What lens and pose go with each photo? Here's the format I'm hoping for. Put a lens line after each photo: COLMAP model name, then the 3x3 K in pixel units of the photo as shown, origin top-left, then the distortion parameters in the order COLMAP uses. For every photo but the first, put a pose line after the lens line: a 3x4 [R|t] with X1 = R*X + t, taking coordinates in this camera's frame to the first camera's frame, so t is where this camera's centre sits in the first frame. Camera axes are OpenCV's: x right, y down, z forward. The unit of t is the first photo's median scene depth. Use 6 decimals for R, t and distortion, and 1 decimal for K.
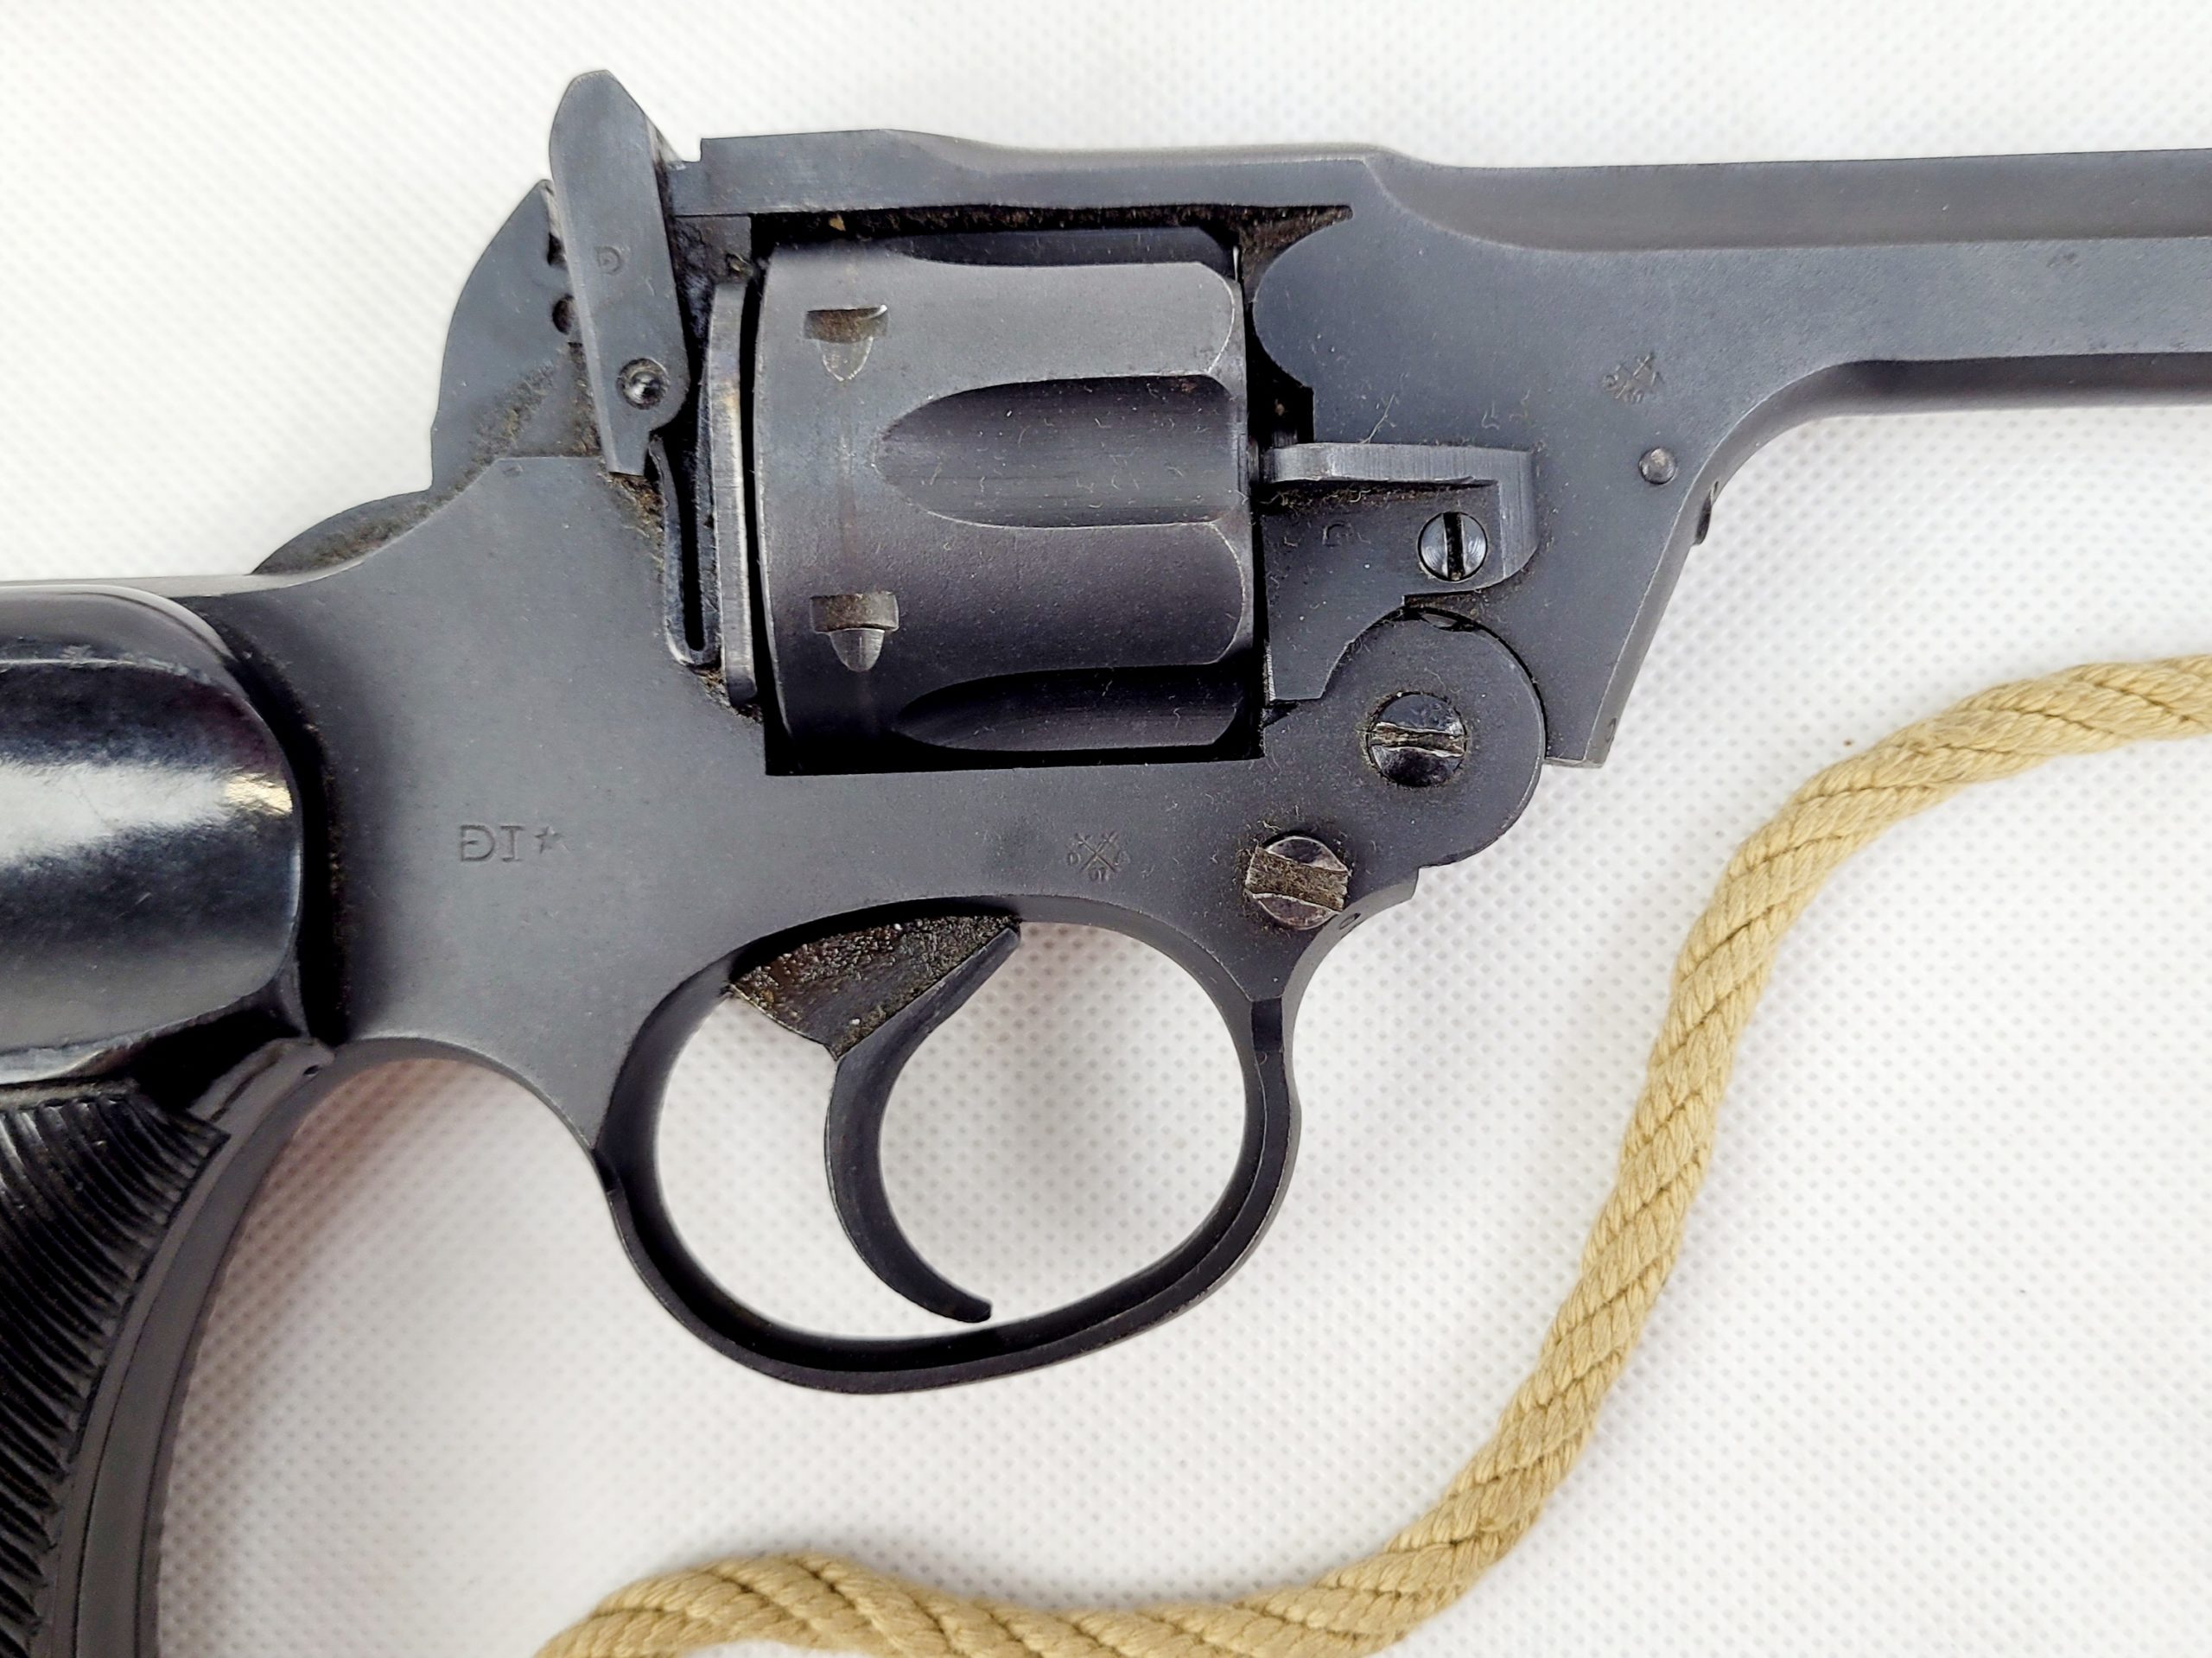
lens RADIAL K [[2143.9, 0, 1174.7], [0, 2143.9, 852.8], [0, 0, 1]] dist [-0.026200, 0.000000]
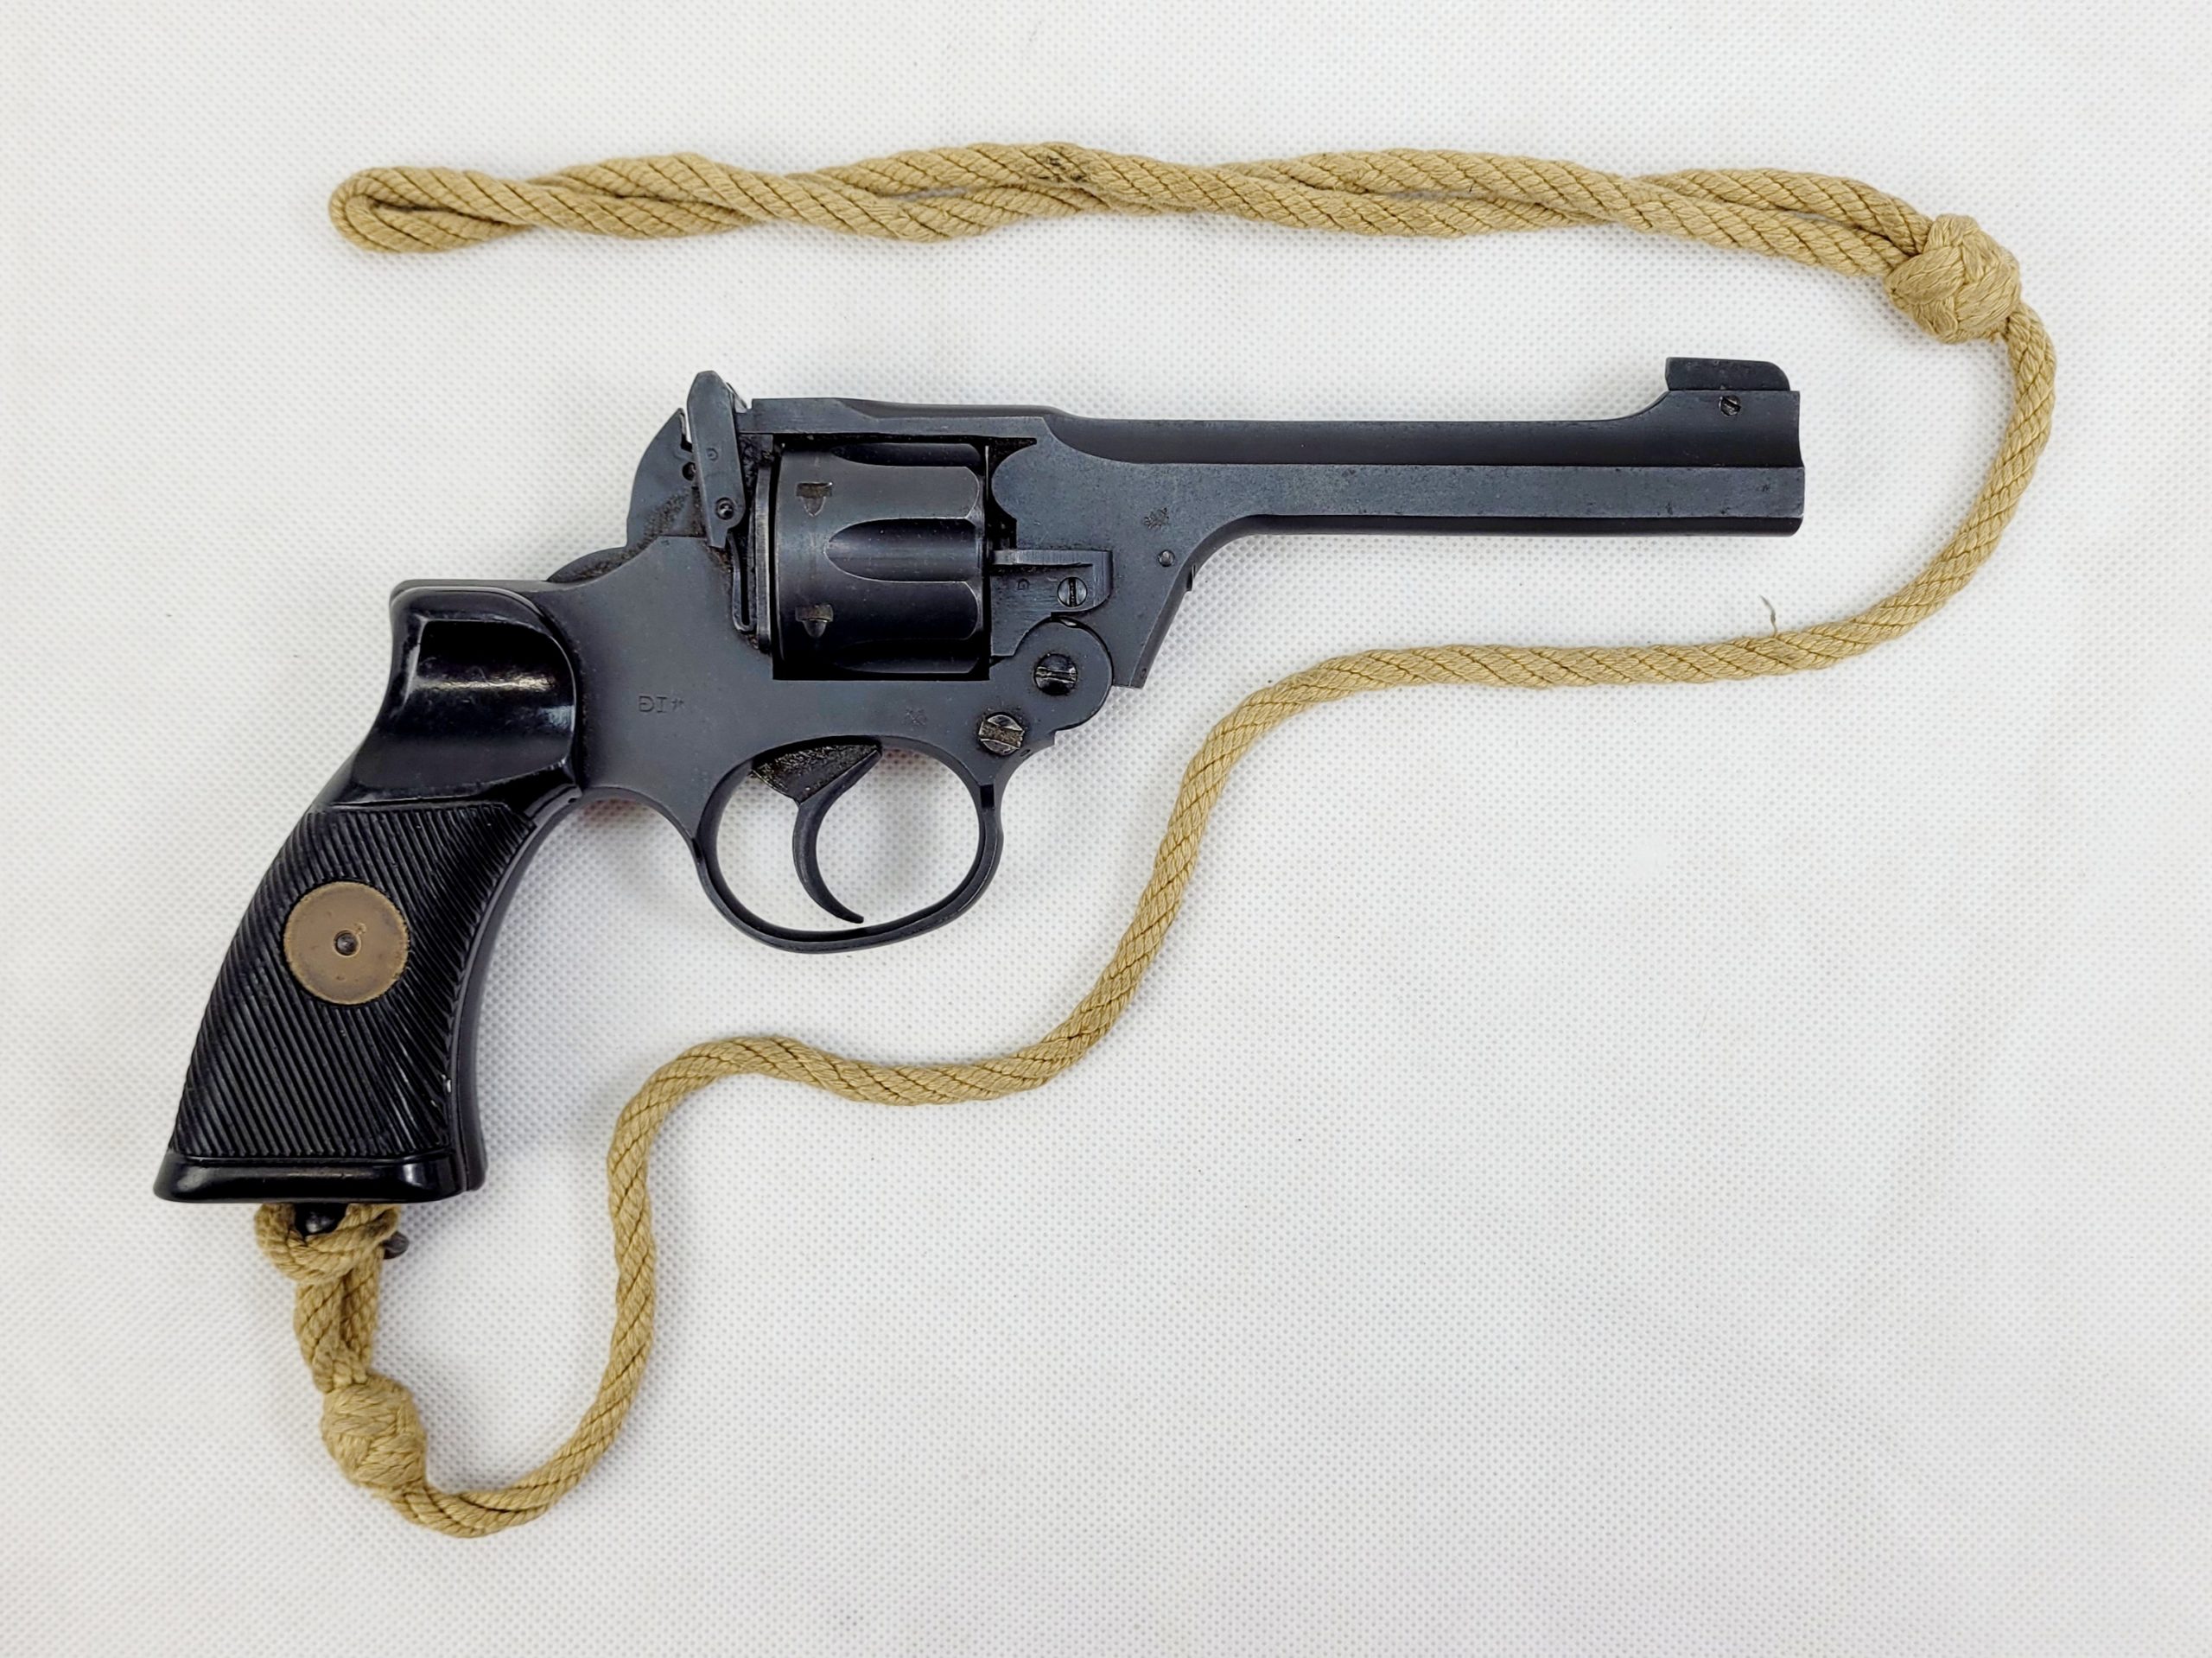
lens RADIAL K [[2143.9, 0, 1097.9], [0, 2143.9, 866.7], [0, 0, 1]] dist [-0.026200, 0.000000]
pose [[0.999251, 0.037630, 0.008972, 0.139104], [-0.038121, 0.997293, 0.062873, 0.006122], [-0.006582, -0.063168, 0.997981, -1.255333]]
